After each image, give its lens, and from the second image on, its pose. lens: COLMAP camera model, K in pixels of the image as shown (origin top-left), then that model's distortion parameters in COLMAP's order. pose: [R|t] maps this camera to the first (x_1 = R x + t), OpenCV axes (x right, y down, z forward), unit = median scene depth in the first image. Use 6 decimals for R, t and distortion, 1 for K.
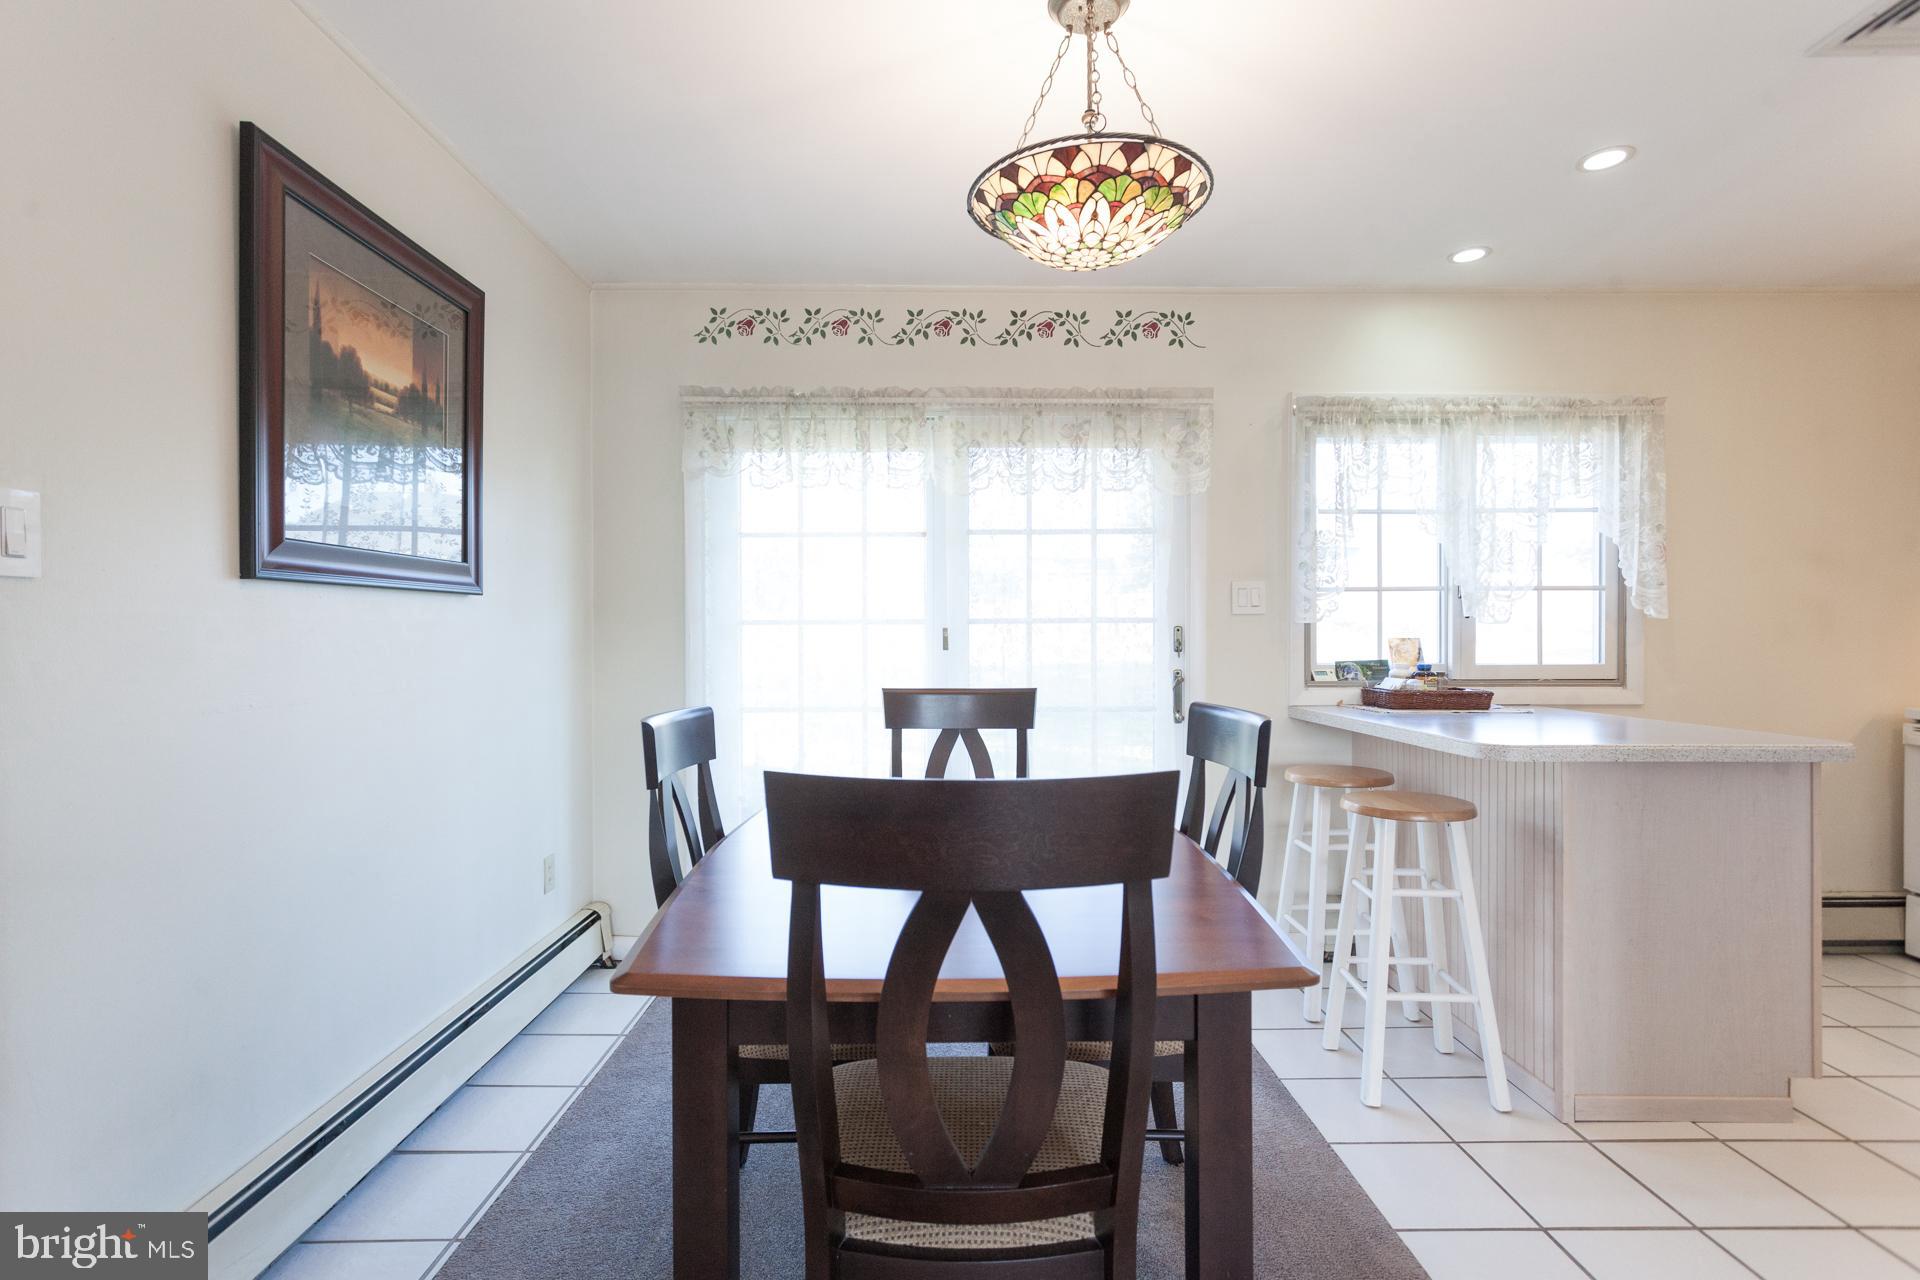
lens RADIAL K [[907.1, 0, 952.0], [0, 907.1, 638.9], [0, 0, 1]] dist [0.004360, 0.001464]
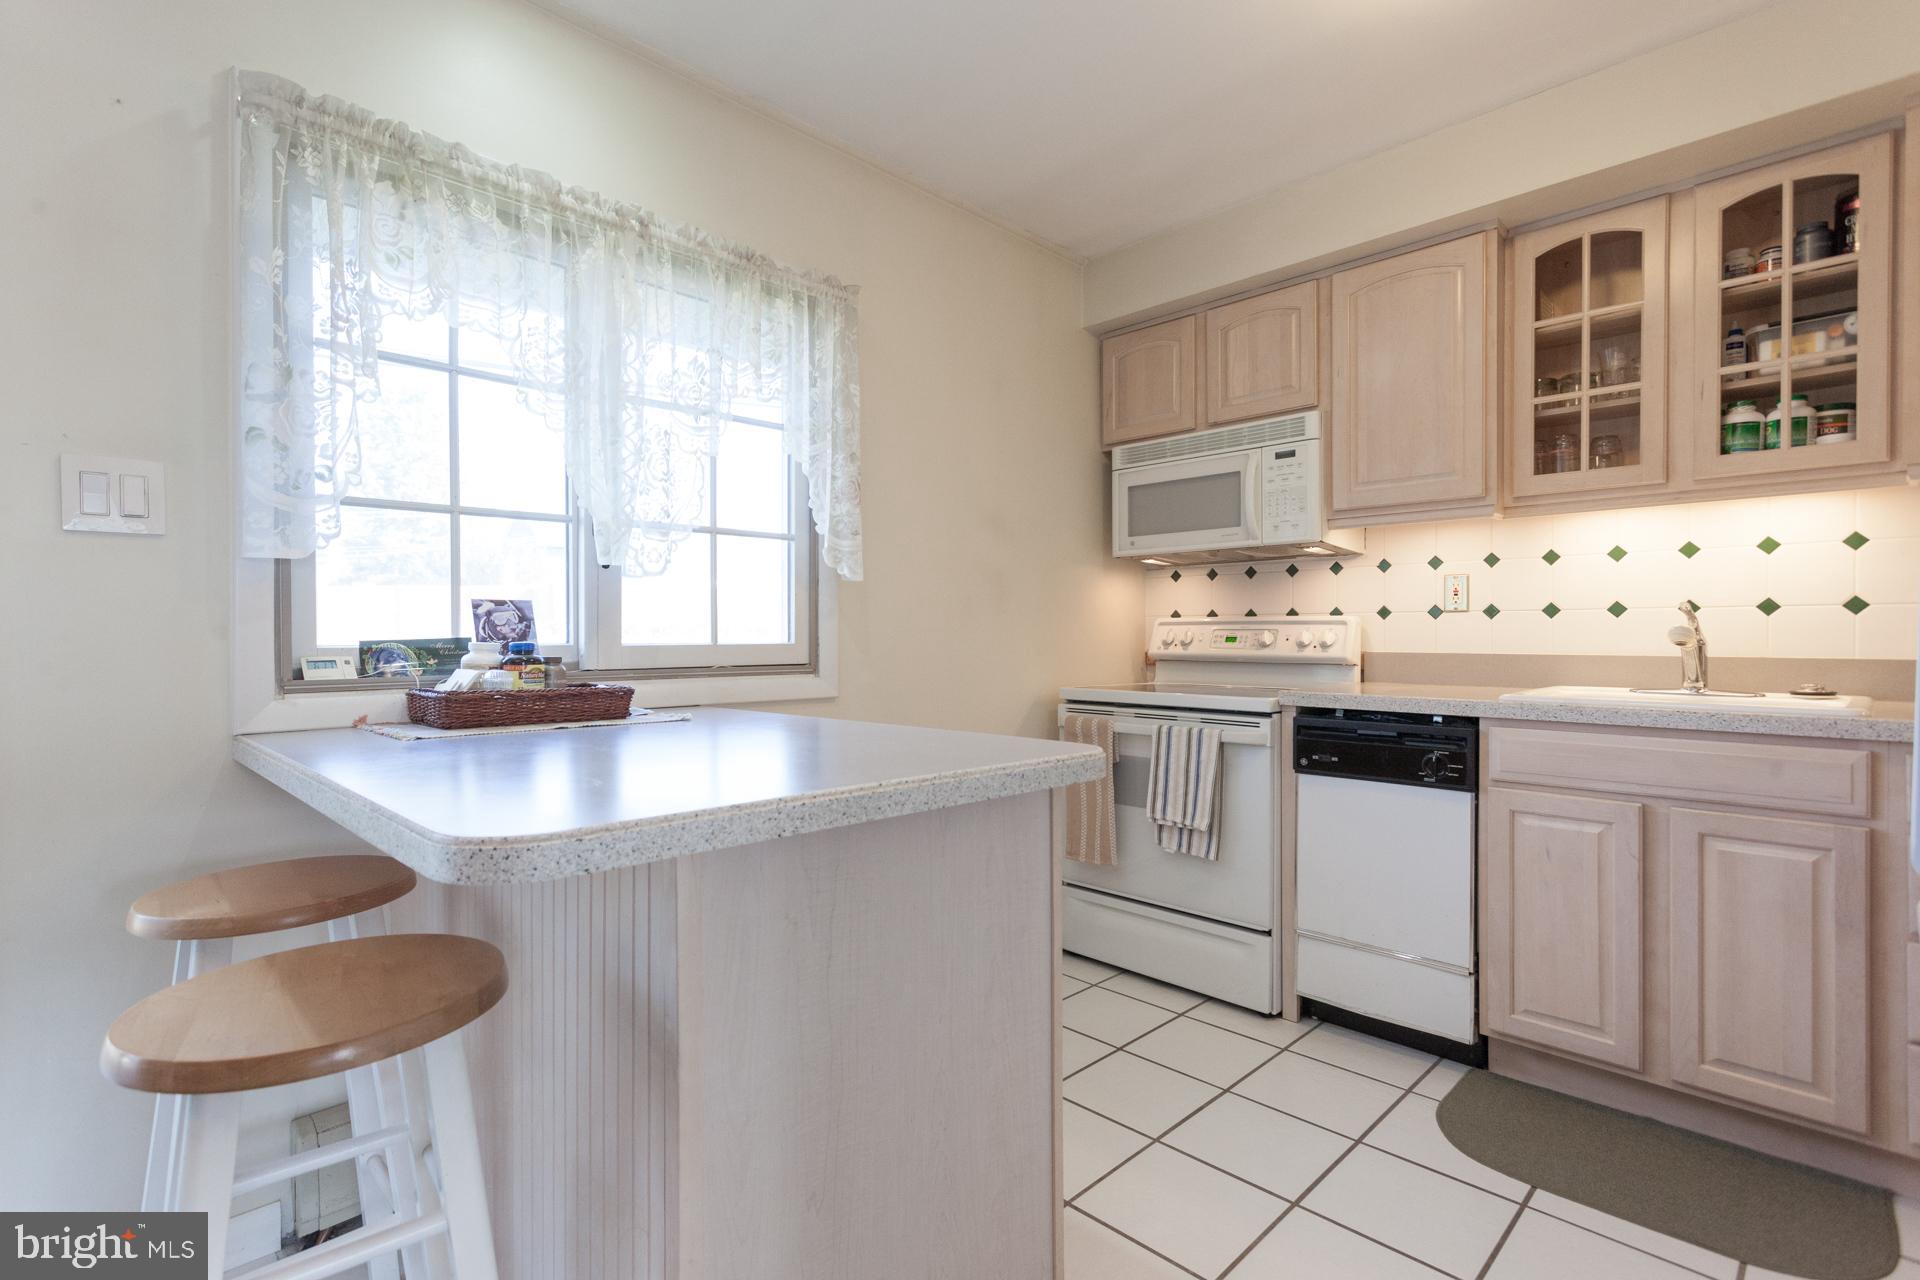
lens RADIAL K [[907.1, 0, 952.0], [0, 907.1, 638.9], [0, 0, 1]] dist [0.004360, 0.001464]
pose [[0.716953, -0.001879, 0.697119, 0.317811], [0.004281, 0.999989, -0.001708, 0.027181], [-0.697108, 0.004209, 0.716954, 0.412811]]
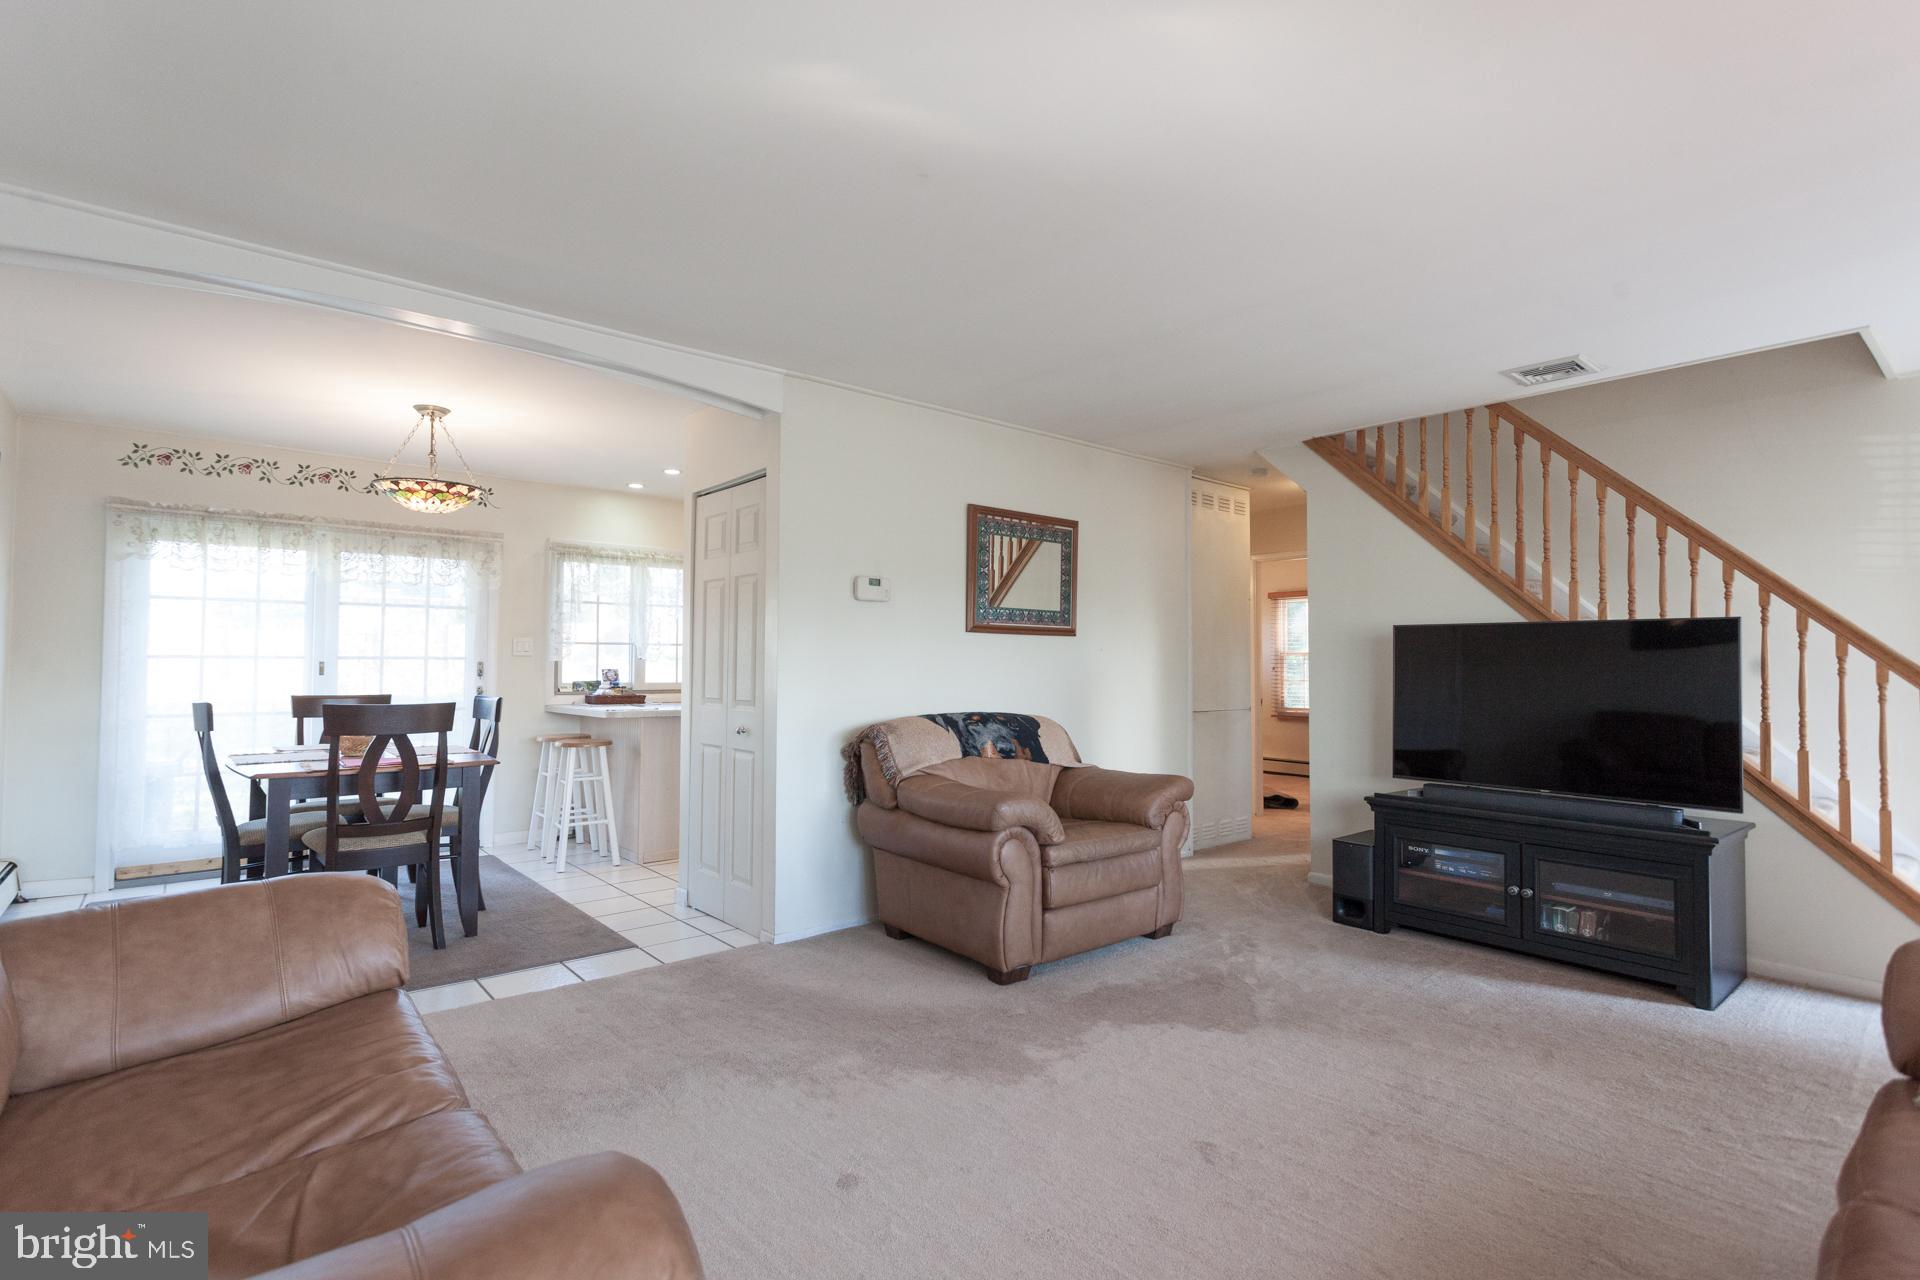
lens RADIAL K [[907.1, 0, 952.0], [0, 907.1, 638.9], [0, 0, 1]] dist [0.004360, 0.001464]
pose [[0.773242, 0.024900, 0.633622, -0.171296], [-0.002533, 0.999342, -0.036180, 0.003278], [-0.634106, 0.026371, 0.772797, -0.998290]]
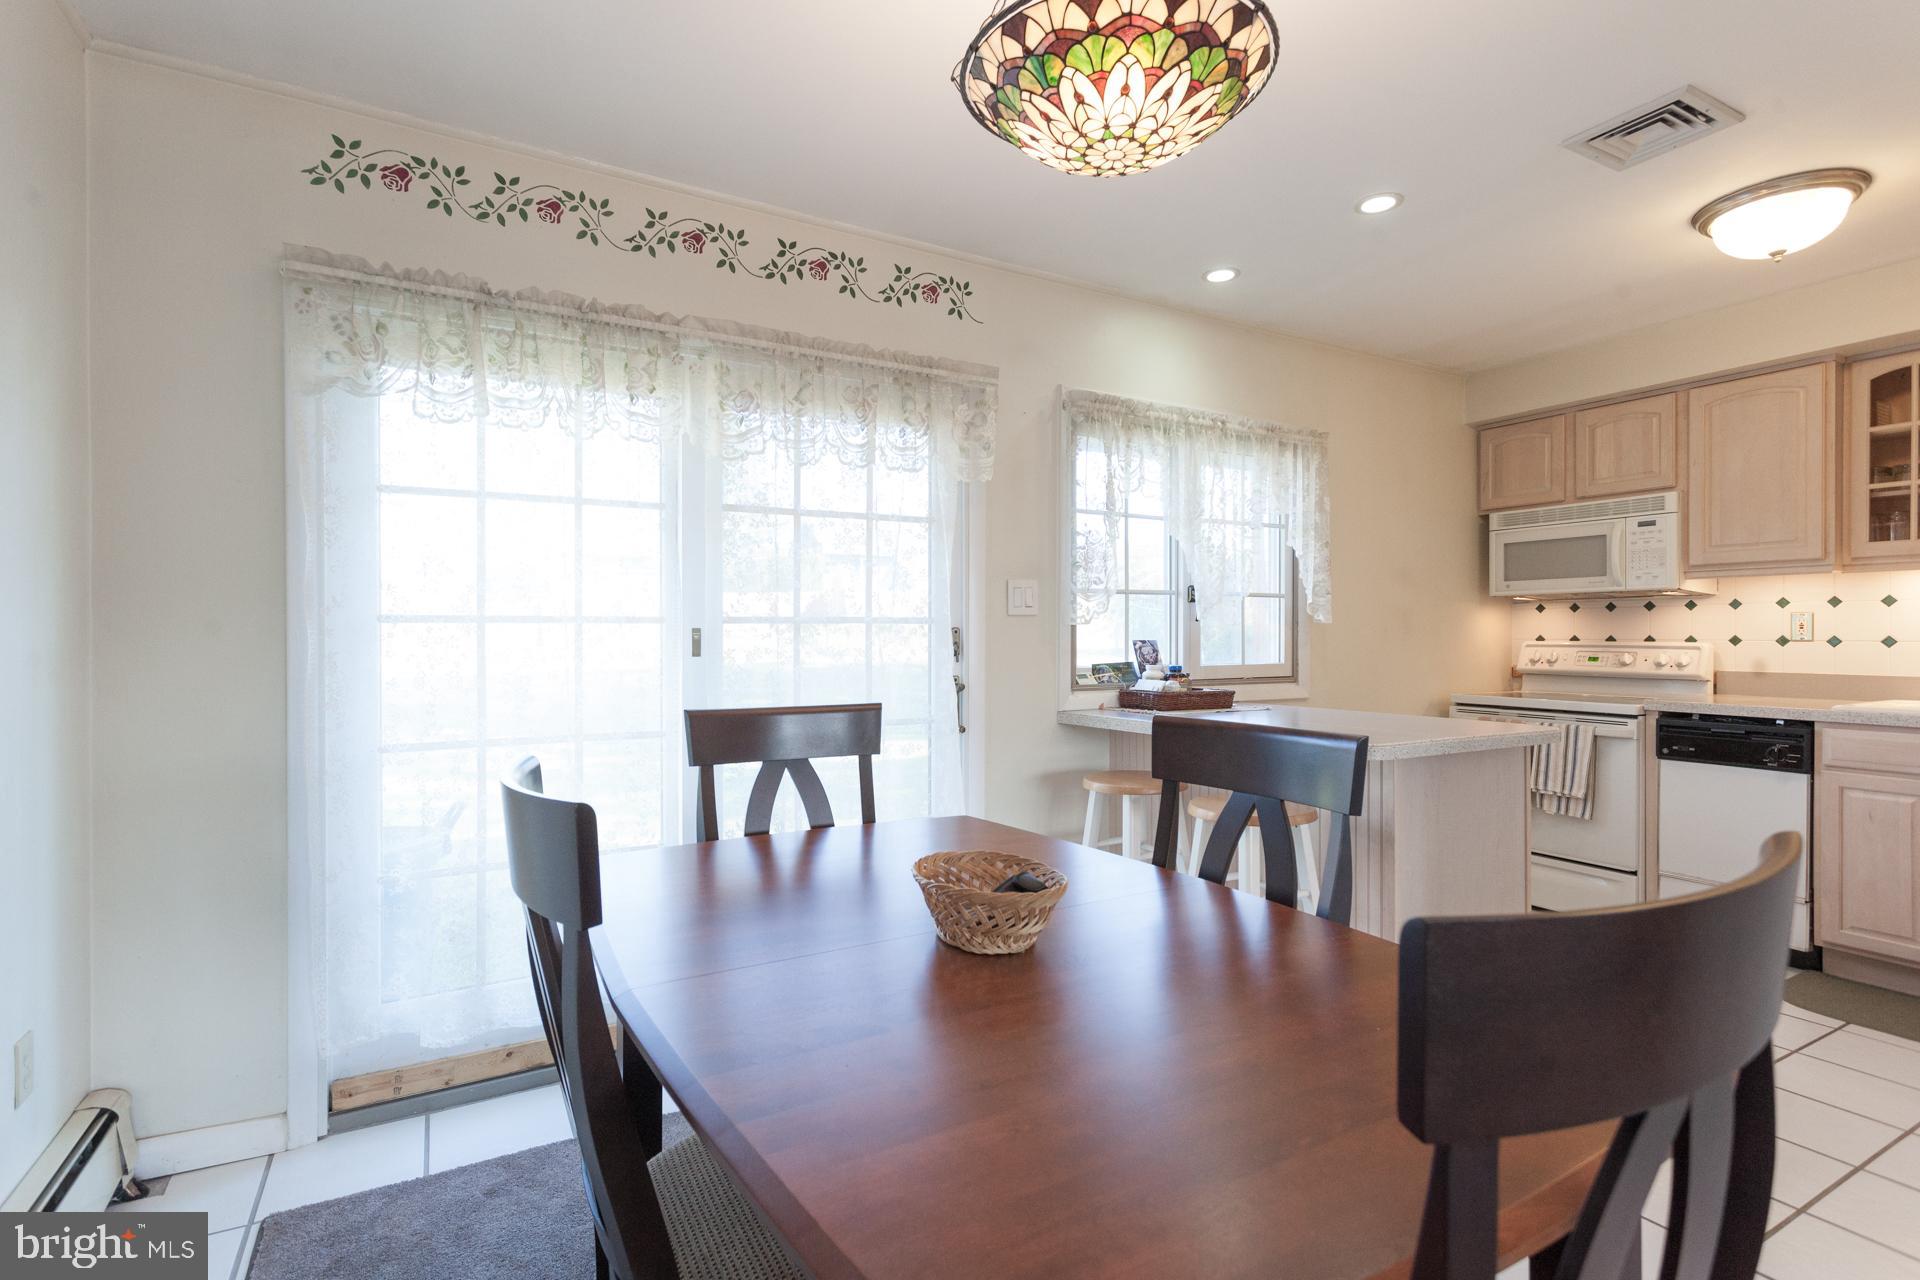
lens RADIAL K [[911.1, 0, 952.7], [0, 911.1, 639.7], [0, 0, 1]] dist [0.006632, 0.000784]
pose [[0.875011, -0.001260, 0.484101, -0.199375], [0.002017, 0.999997, -0.001044, -0.001036], [-0.484098, 0.001890, 0.875012, 0.215274]]
